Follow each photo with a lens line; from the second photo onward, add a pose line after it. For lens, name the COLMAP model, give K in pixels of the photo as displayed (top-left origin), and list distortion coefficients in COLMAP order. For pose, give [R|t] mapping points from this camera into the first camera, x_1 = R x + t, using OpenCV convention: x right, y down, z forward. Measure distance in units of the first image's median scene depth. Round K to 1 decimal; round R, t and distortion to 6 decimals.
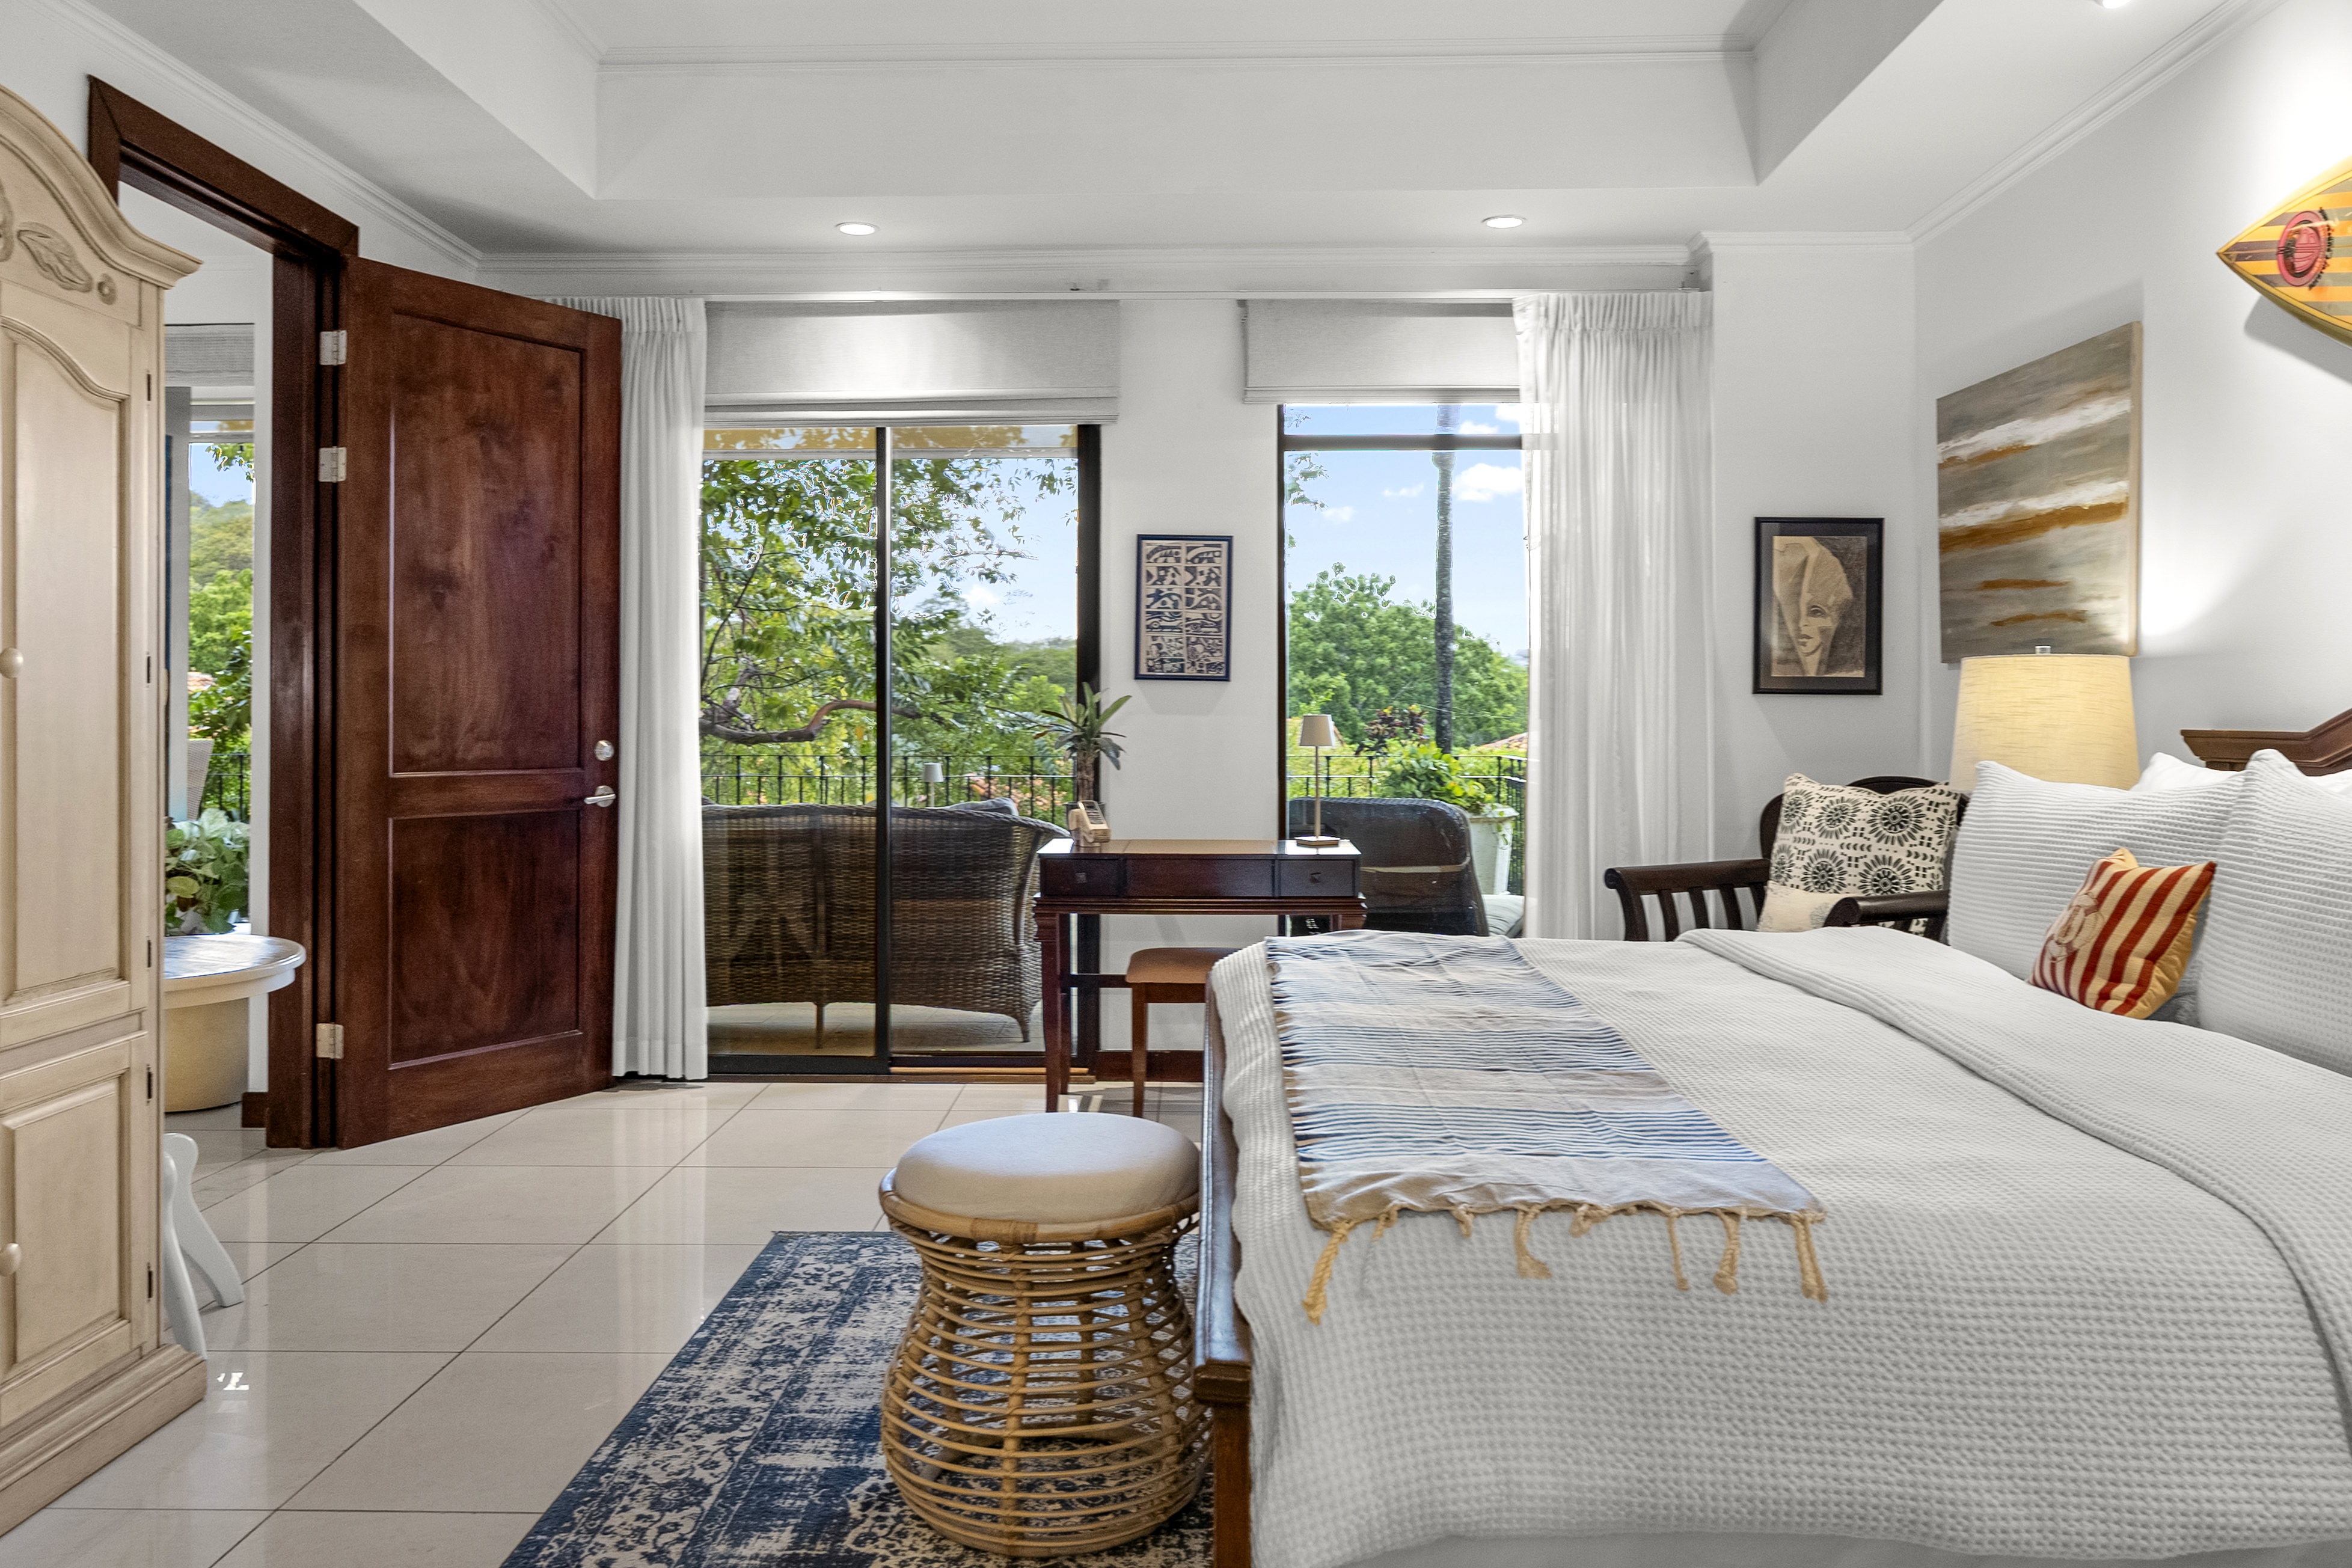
lens RADIAL K [[1668.6, 0, 1196.3], [0, 1668.6, 683.4], [0, 0, 1]] dist [0.006831, -0.000608]
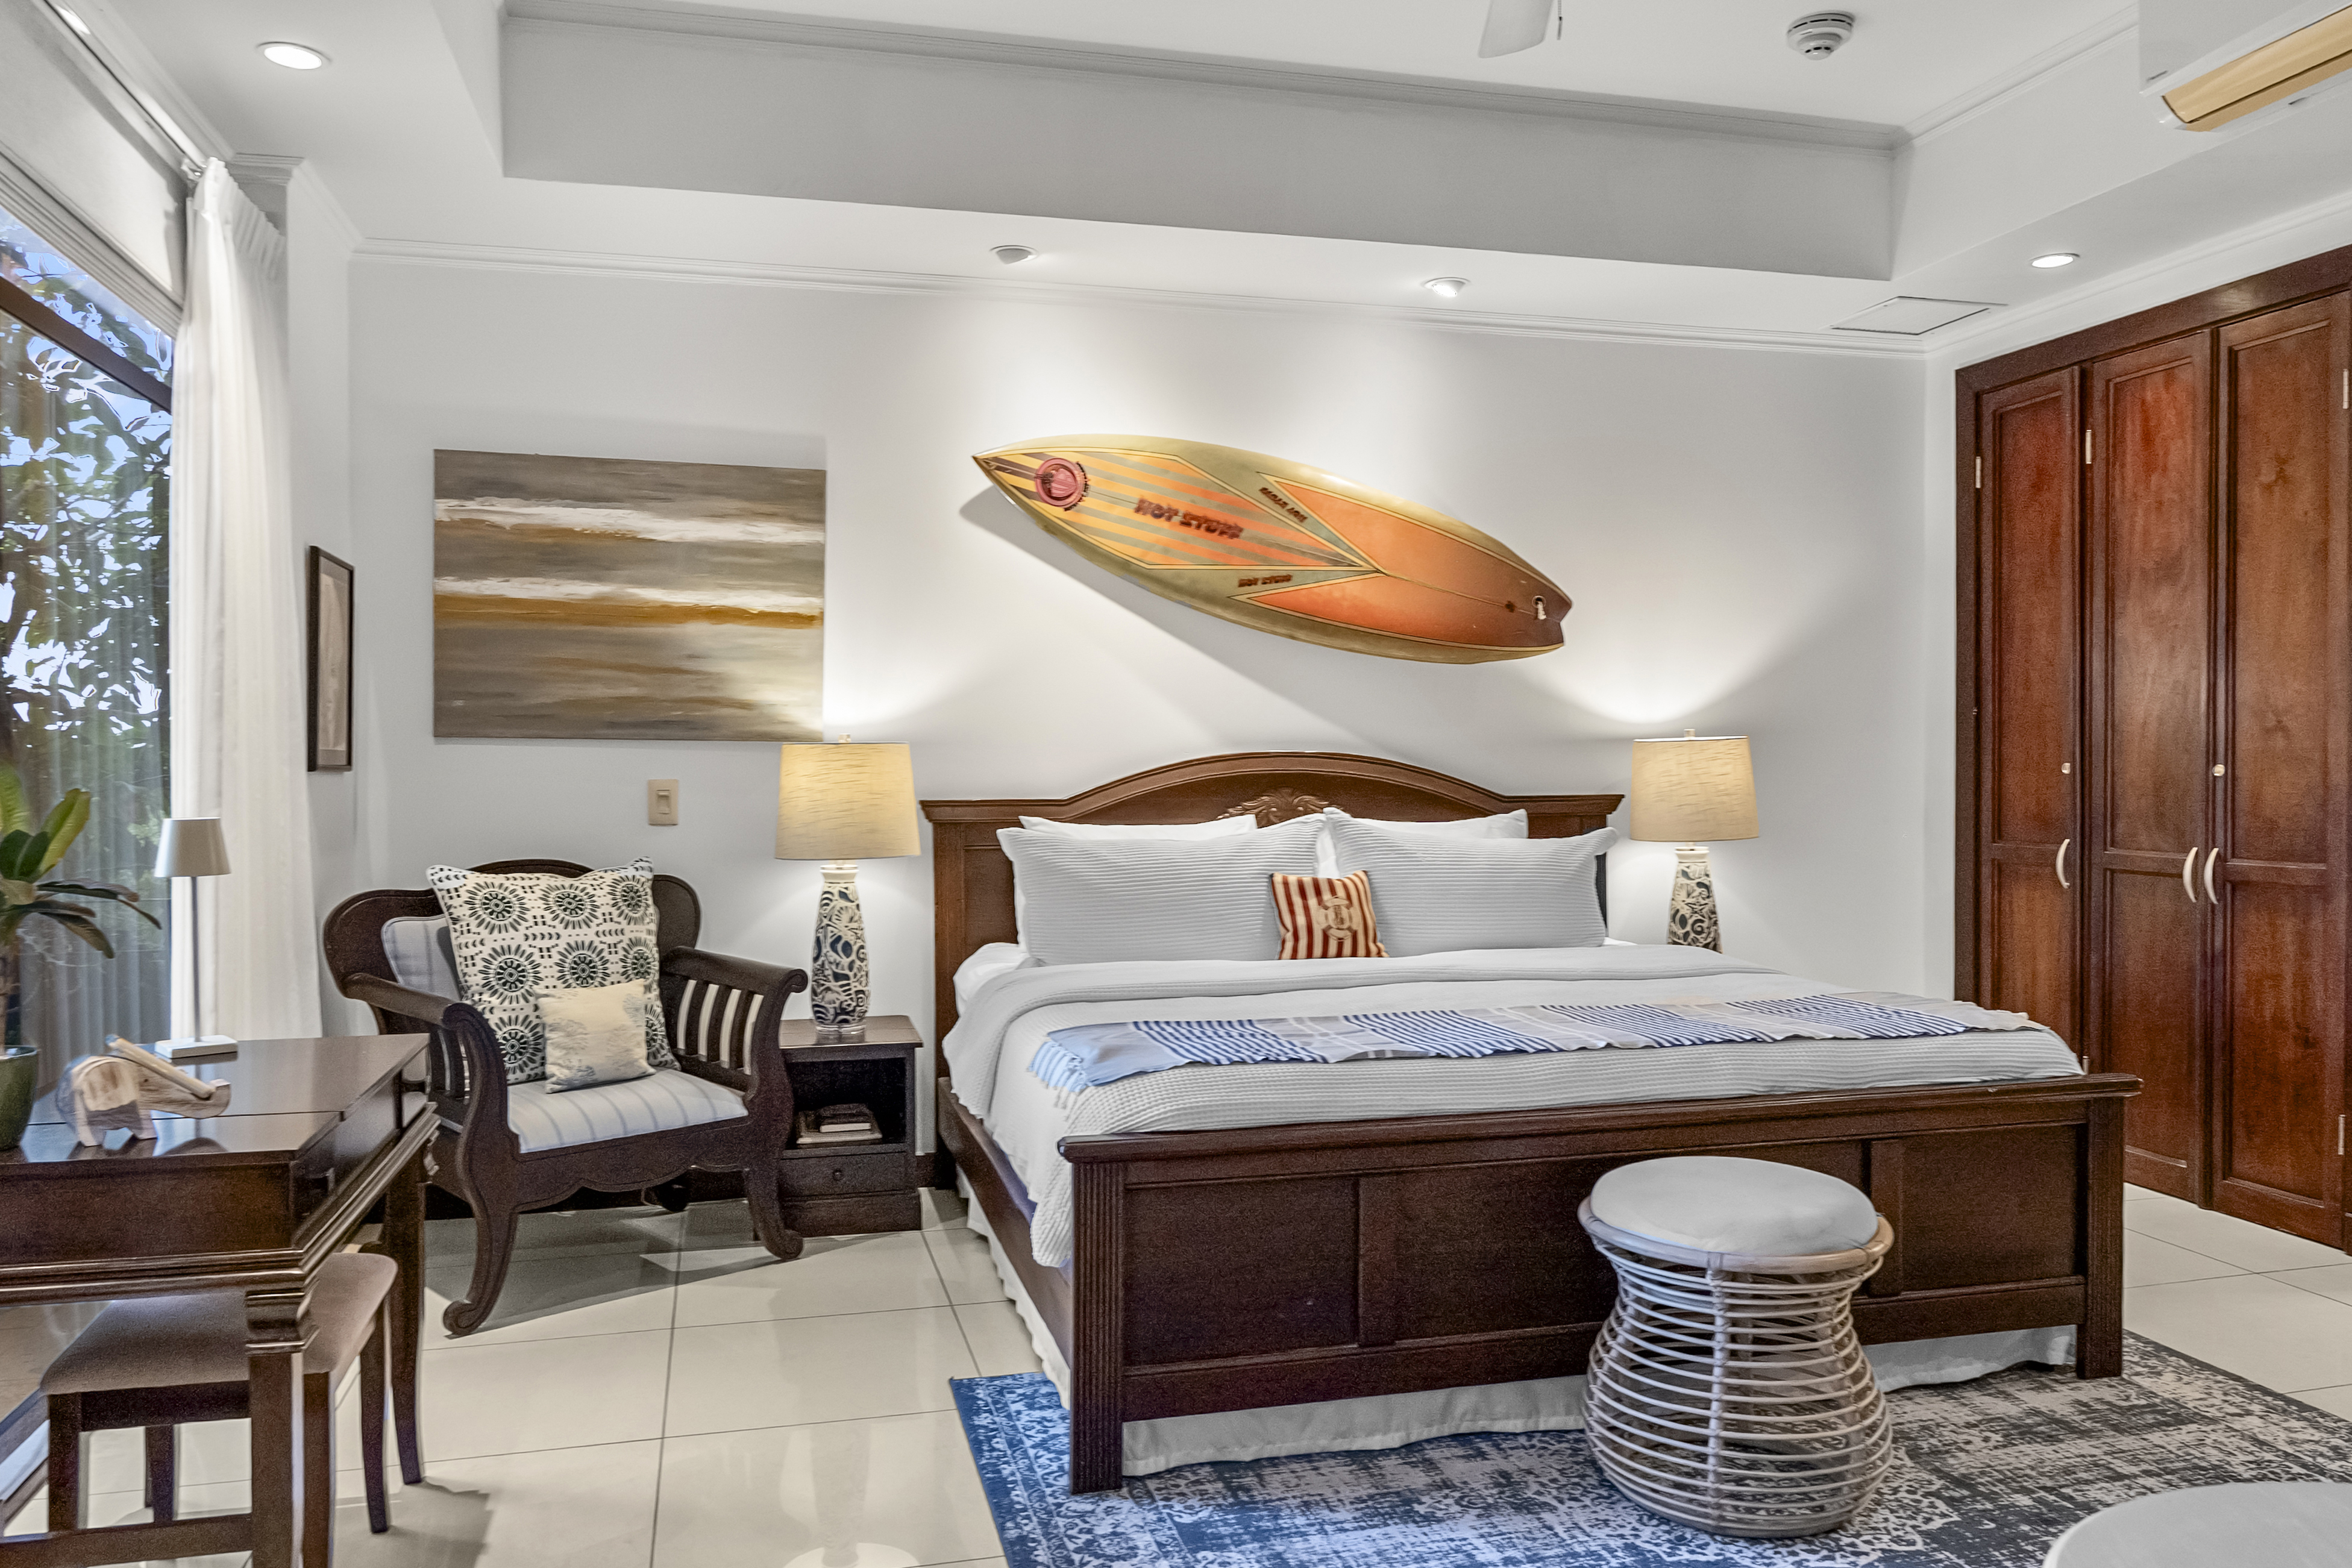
lens RADIAL K [[1659.2, 0, 1176.0], [0, 1659.2, 784.0], [0, 0, 1]] dist [0.002865, 0.000135]
pose [[-0.257614, -0.016178, 0.966113, -0.525291], [-0.013289, 0.999825, 0.013199, -0.003721], [-0.966157, -0.009438, -0.257783, 0.809736]]
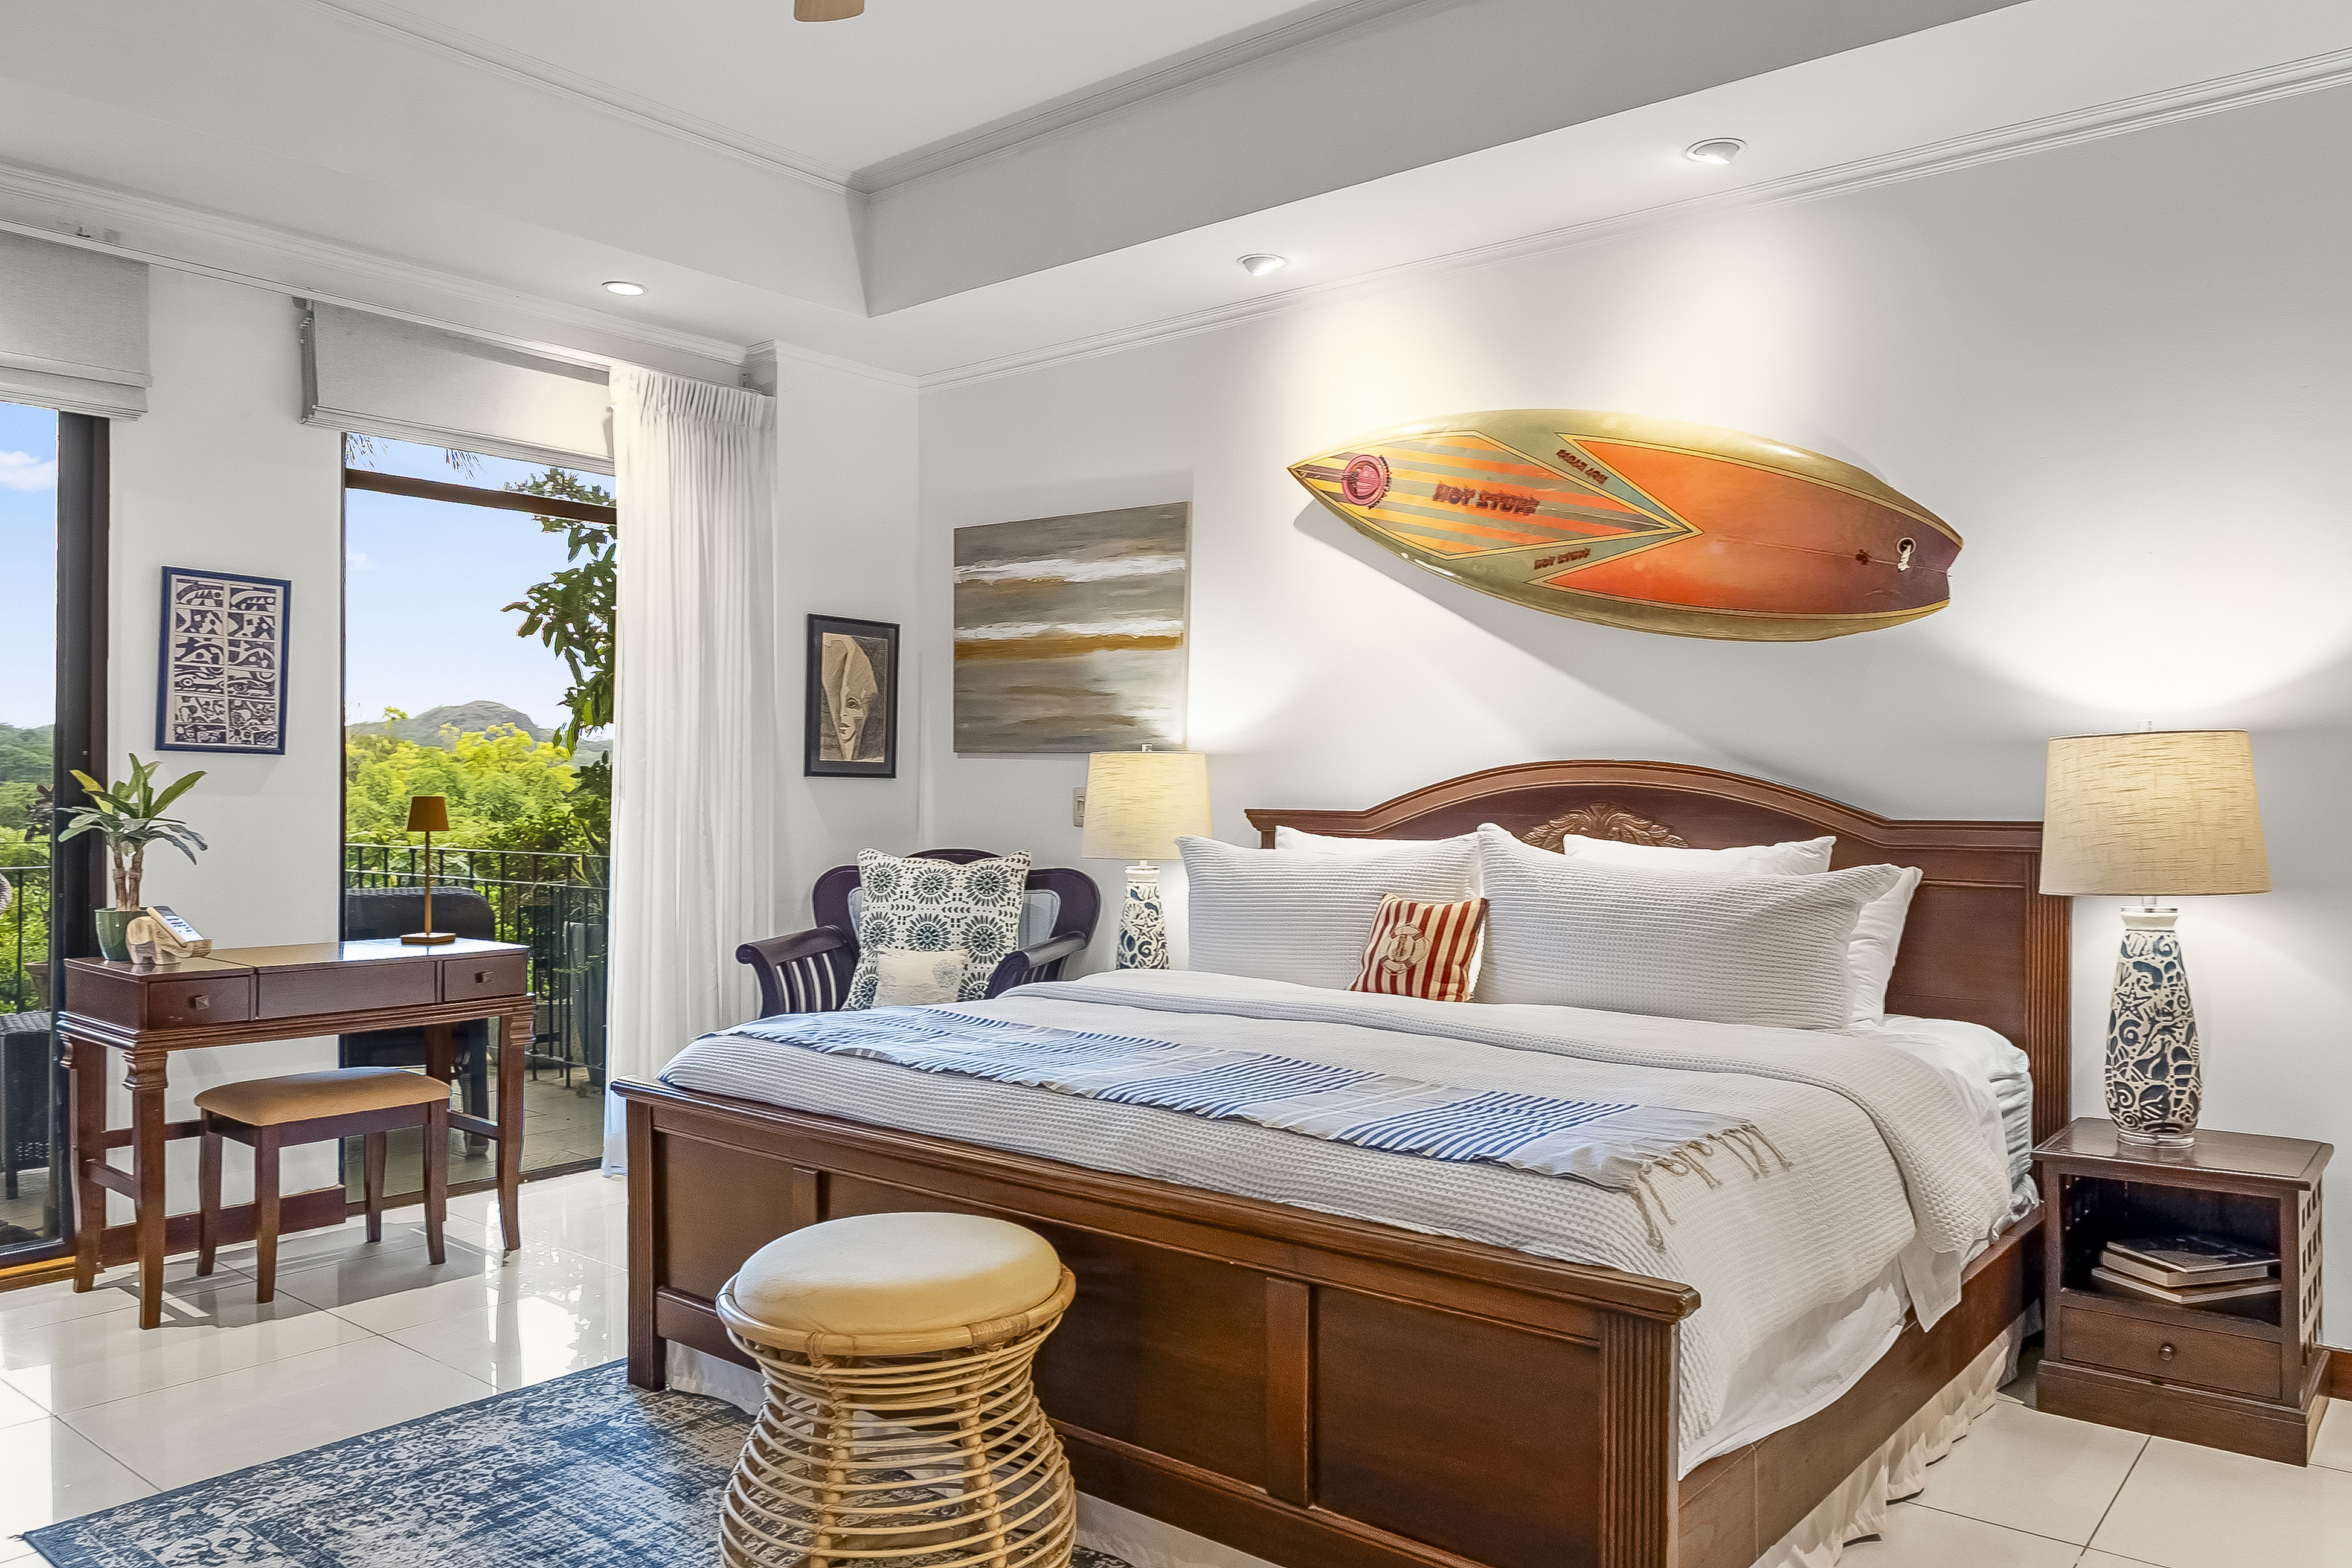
lens RADIAL K [[1659.2, 0, 1176.0], [0, 1659.2, 784.0], [0, 0, 1]] dist [0.002865, 0.000135]
pose [[0.622828, 0.006078, 0.782335, -0.361620], [-0.018488, 0.999805, 0.006951, -0.000821], [-0.782140, -0.018793, 0.622819, 0.139009]]
